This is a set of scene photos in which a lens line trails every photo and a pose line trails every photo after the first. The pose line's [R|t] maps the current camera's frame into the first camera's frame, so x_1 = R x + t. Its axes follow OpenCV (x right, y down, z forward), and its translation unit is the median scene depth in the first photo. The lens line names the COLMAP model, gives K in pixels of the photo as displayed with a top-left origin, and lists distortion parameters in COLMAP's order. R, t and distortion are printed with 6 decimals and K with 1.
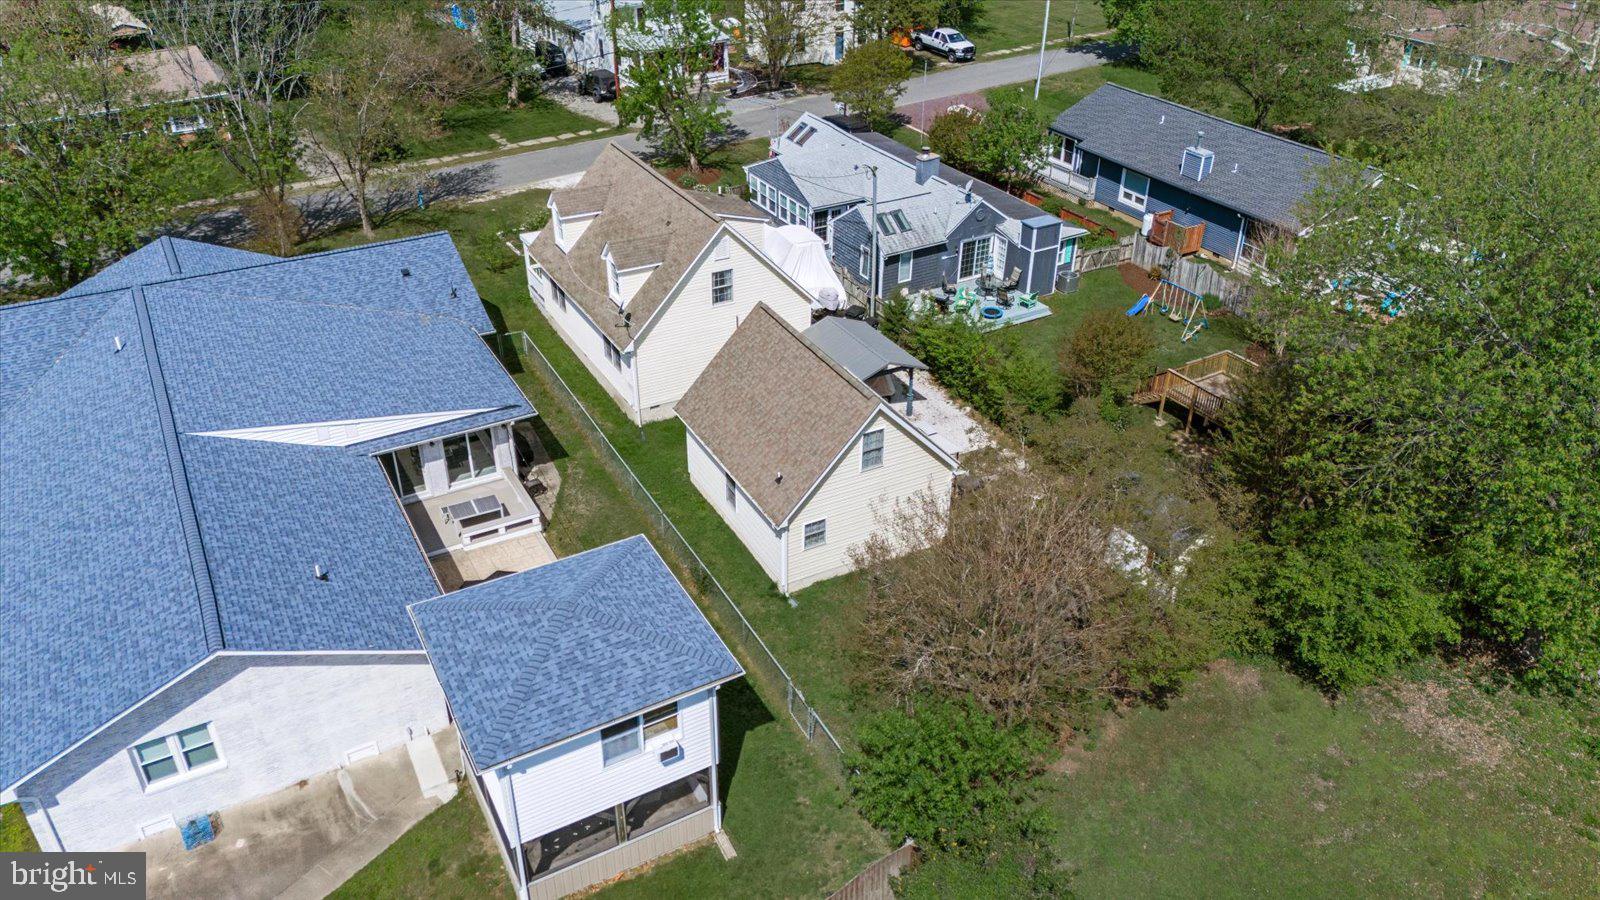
lens RADIAL K [[1171.8, 0, 804.5], [0, 1171.8, 453.3], [0, 0, 1]] dist [0.042912, -0.027926]
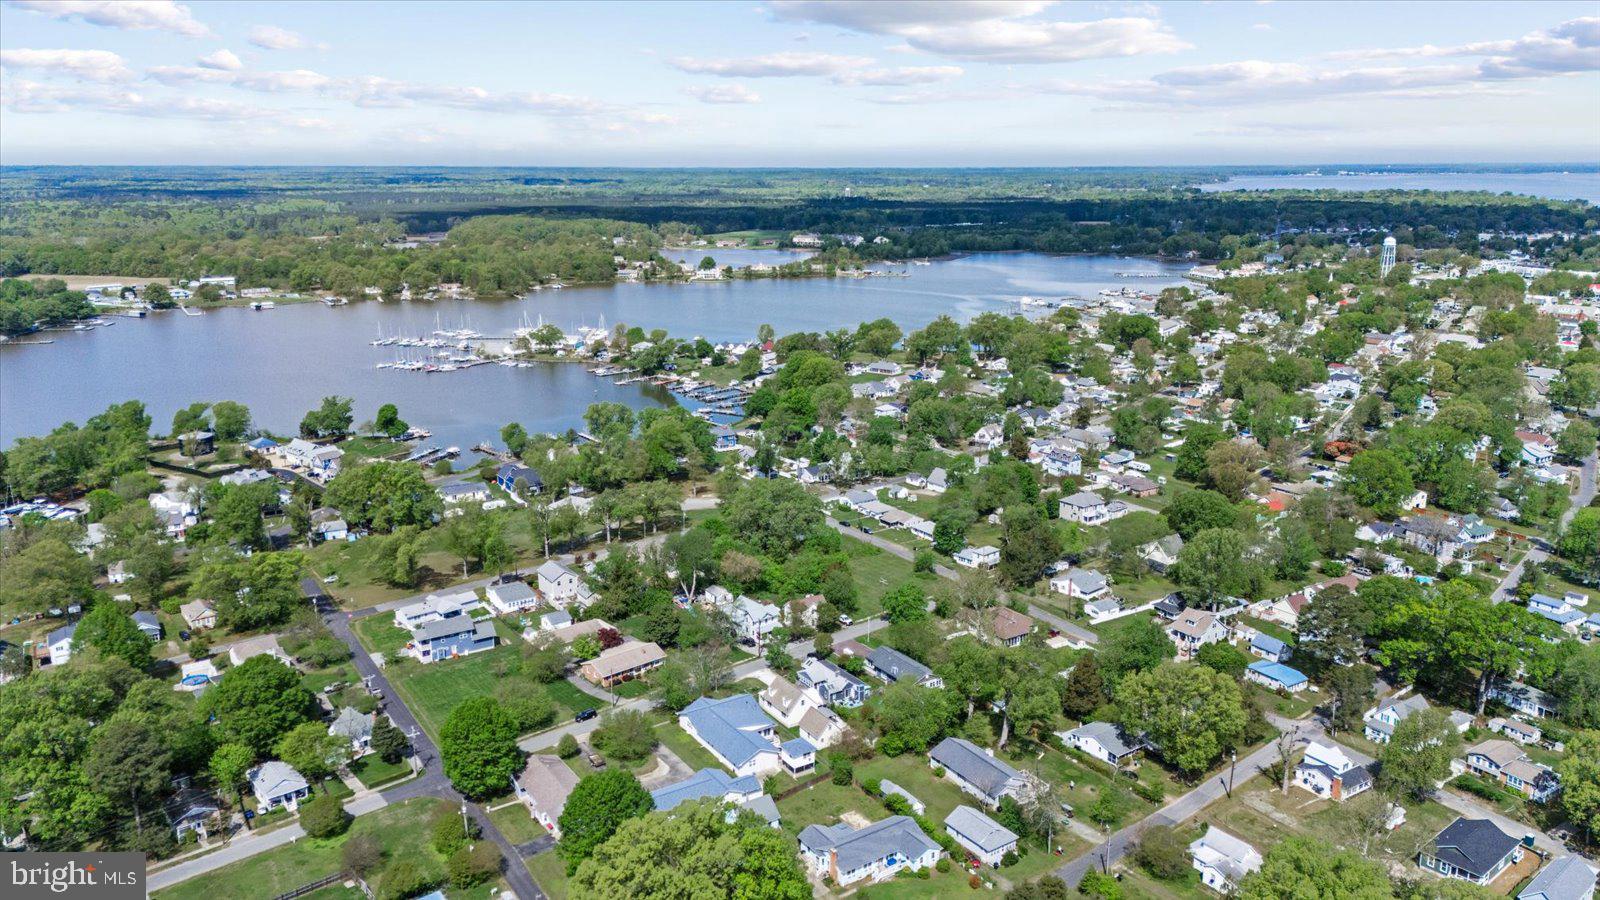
lens RADIAL K [[1171.8, 0, 802.9], [0, 1171.8, 447.3], [0, 0, 1]] dist [0.042912, -0.027926]
pose [[0.998266, -0.026275, 0.052668, -0.289168], [0.041324, 0.950079, -0.309262, 0.385191], [-0.041913, 0.310902, 0.949517, -4.161973]]
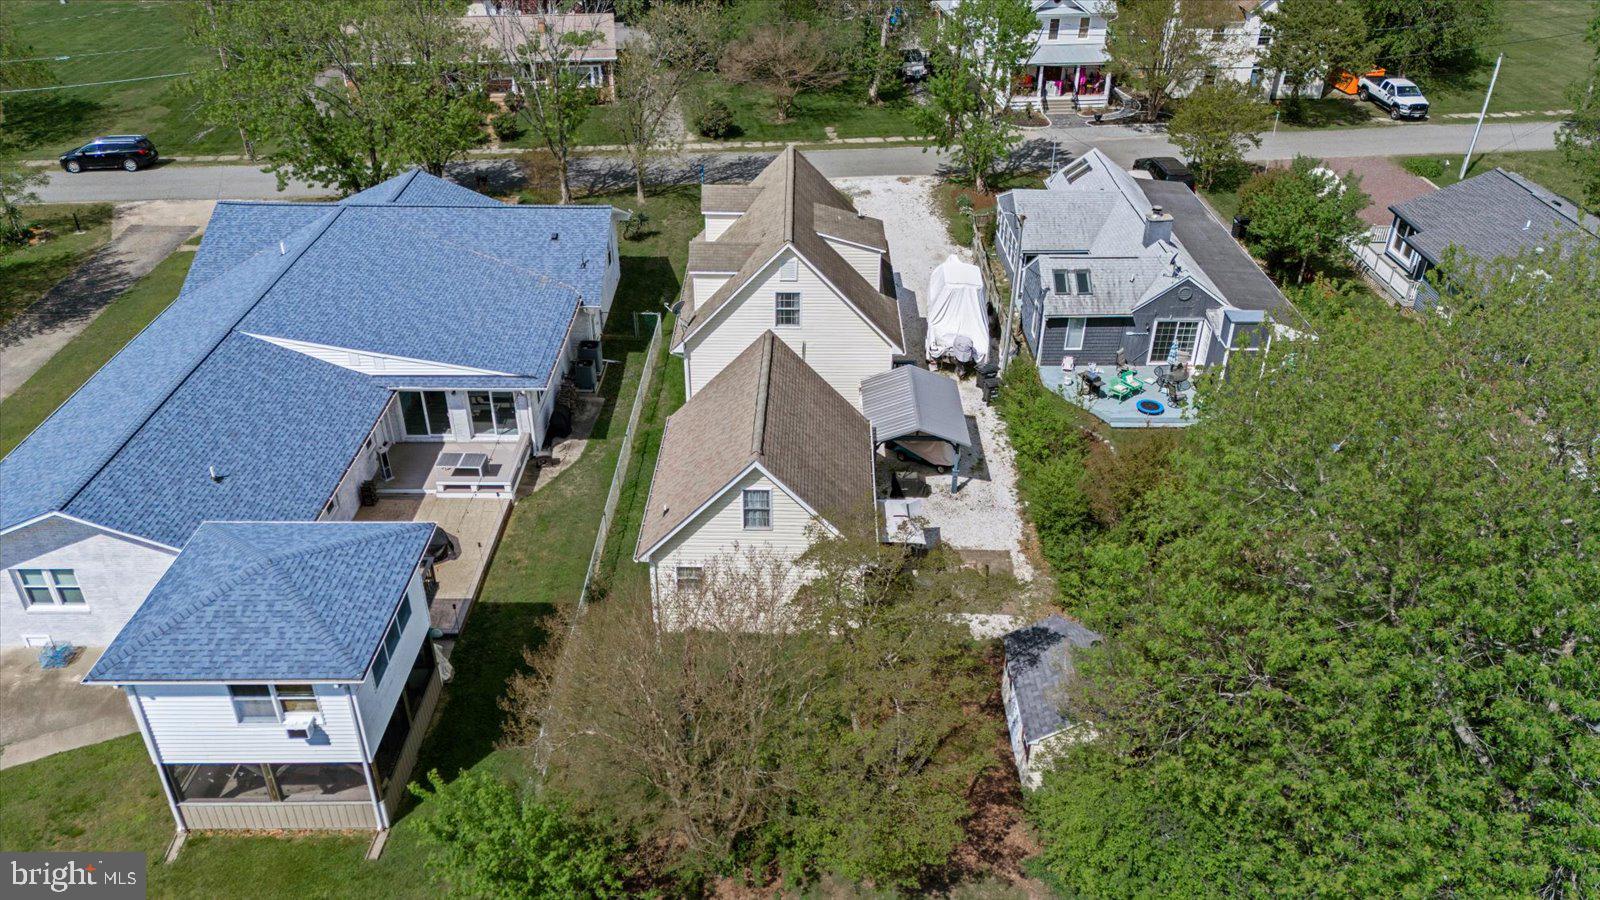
lens RADIAL K [[1171.8, 0, 796.6], [0, 1171.8, 444.8], [0, 0, 1]] dist [0.042912, -0.027926]
pose [[0.870845, 0.253504, -0.421148, 0.299276], [-0.256940, 0.965151, 0.049661, -0.068901], [0.419060, 0.064963, 0.905632, 0.118293]]
